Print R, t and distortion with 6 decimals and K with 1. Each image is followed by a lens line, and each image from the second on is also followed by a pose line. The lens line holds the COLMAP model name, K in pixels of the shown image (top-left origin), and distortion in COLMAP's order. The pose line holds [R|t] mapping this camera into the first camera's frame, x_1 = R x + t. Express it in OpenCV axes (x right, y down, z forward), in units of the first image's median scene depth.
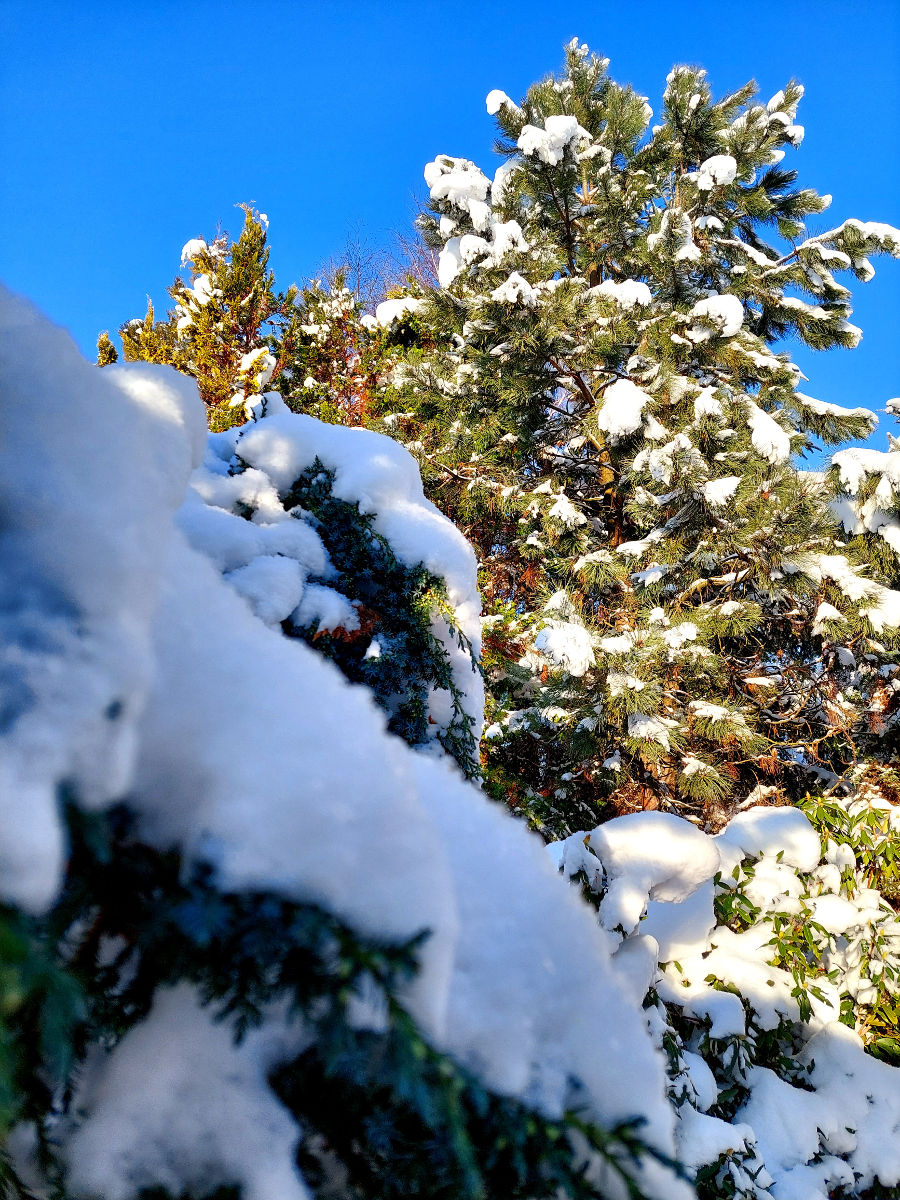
lens RADIAL K [[745.5, 0, 450.0], [0, 745.5, 600.0], [0, 0, 1]] dist [0.024453, -0.001141]
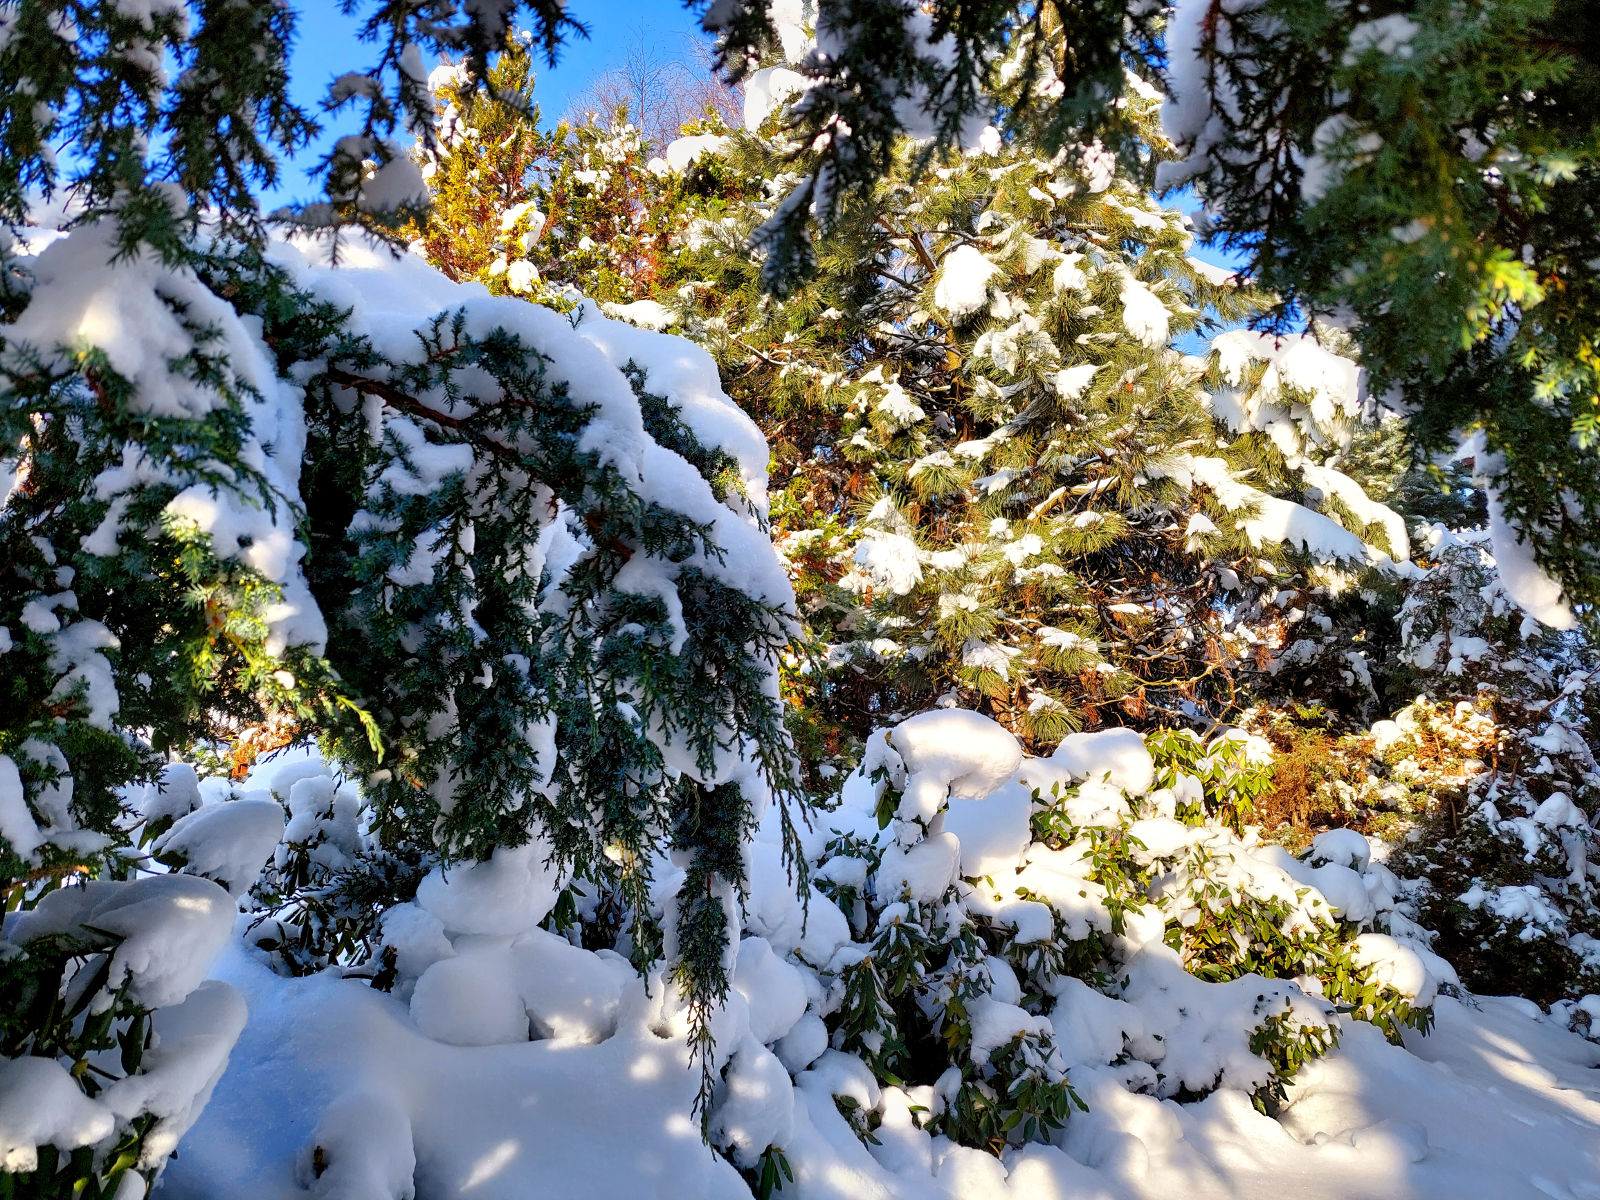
lens RADIAL K [[1120.7, 0, 799.6], [0, 1120.7, 565.1], [0, 0, 1]] dist [0.036031, 0.000392]
pose [[0.999661, 0.000563, 0.026032, 0.013572], [-0.001224, 0.999677, 0.025386, 0.028064], [-0.026009, -0.025410, 0.999339, -0.247875]]
